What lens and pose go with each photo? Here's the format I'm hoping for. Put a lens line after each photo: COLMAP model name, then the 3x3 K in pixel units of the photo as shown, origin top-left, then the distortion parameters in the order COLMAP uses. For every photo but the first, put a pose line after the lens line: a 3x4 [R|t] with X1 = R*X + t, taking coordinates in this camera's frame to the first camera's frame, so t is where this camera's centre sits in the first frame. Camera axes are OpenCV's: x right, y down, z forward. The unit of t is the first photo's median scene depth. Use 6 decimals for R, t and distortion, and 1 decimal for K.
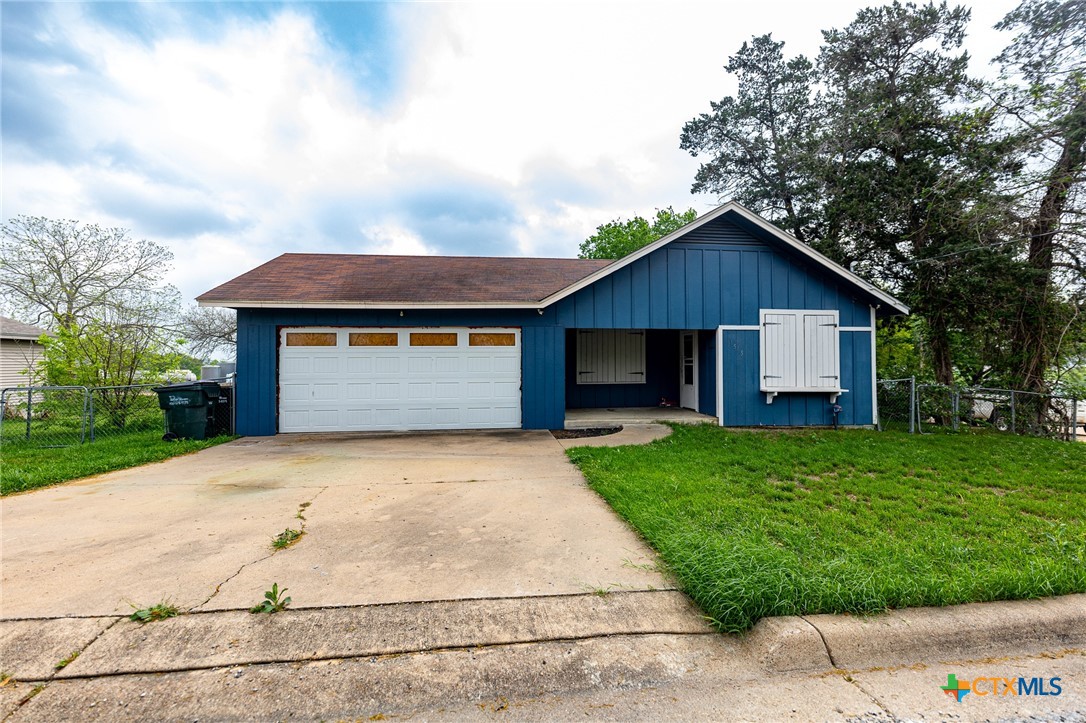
lens RADIAL K [[438.4, 0, 544.3], [0, 438.4, 352.9], [0, 0, 1]] dist [-0.003137, -0.000235]
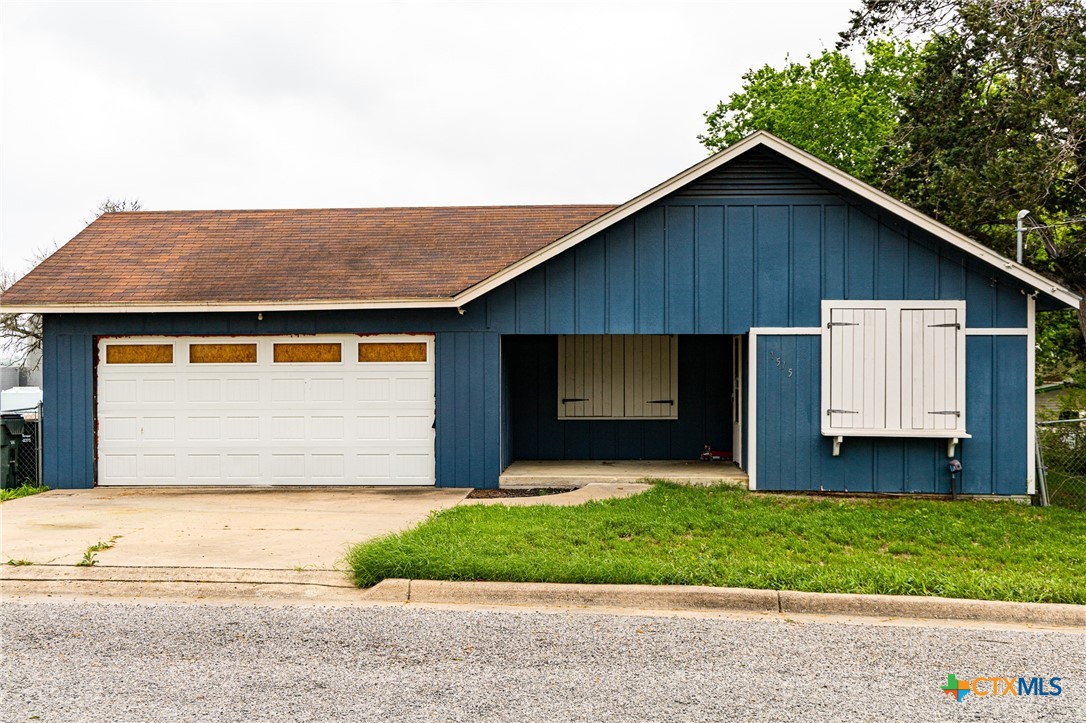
lens RADIAL K [[1109.3, 0, 541.2], [0, 1109.3, 355.6], [0, 0, 1]] dist [0.018082, 0.000000]
pose [[0.985428, -0.000489, -0.170091, 0.376289], [0.003439, 0.999849, 0.017046, -0.051830], [0.170057, -0.017383, 0.985281, -0.599422]]
